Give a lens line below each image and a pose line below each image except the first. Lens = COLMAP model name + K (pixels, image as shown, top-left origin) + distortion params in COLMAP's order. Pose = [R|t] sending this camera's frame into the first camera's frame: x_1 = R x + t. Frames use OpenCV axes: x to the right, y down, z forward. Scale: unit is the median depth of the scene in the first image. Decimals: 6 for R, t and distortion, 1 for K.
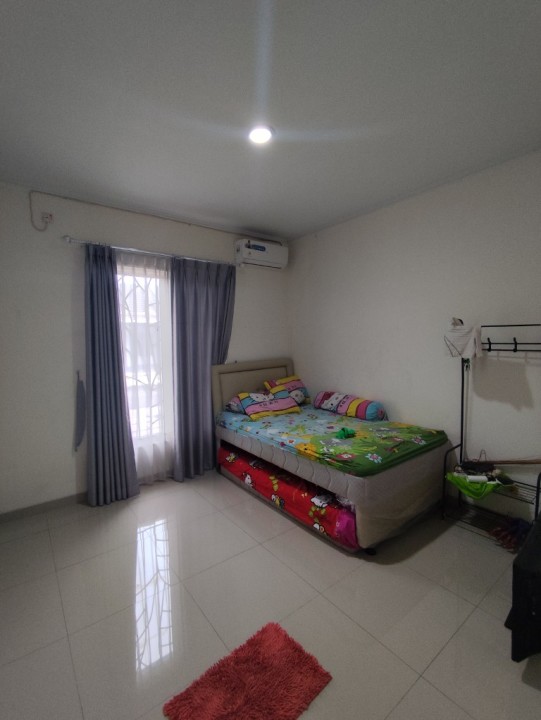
lens RADIAL K [[333.5, 0, 269.0], [0, 333.5, 356.3], [0, 0, 1]] dist [-0.001206, -0.001016]
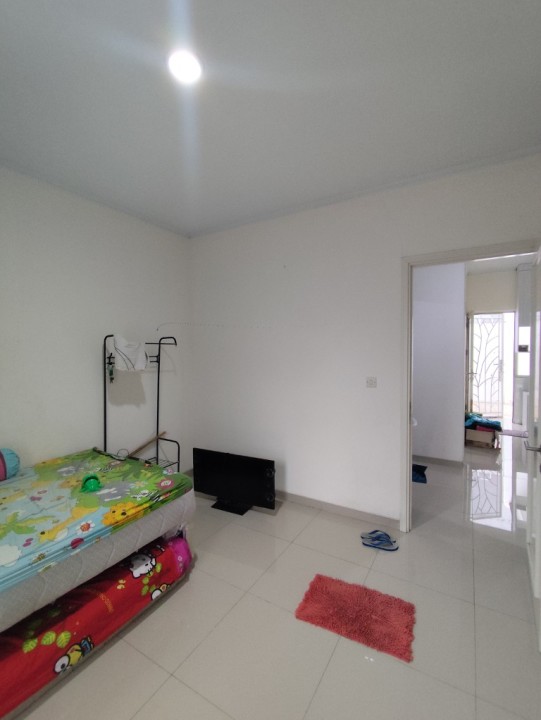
lens RADIAL K [[333.5, 0, 270.3], [0, 333.5, 357.3], [0, 0, 1]] dist [-0.001206, -0.001016]
pose [[-0.372368, -0.007689, 0.928053, -0.508777], [0.060512, 0.997637, 0.032545, -0.036815], [-0.926110, 0.068277, -0.371022, 0.761791]]
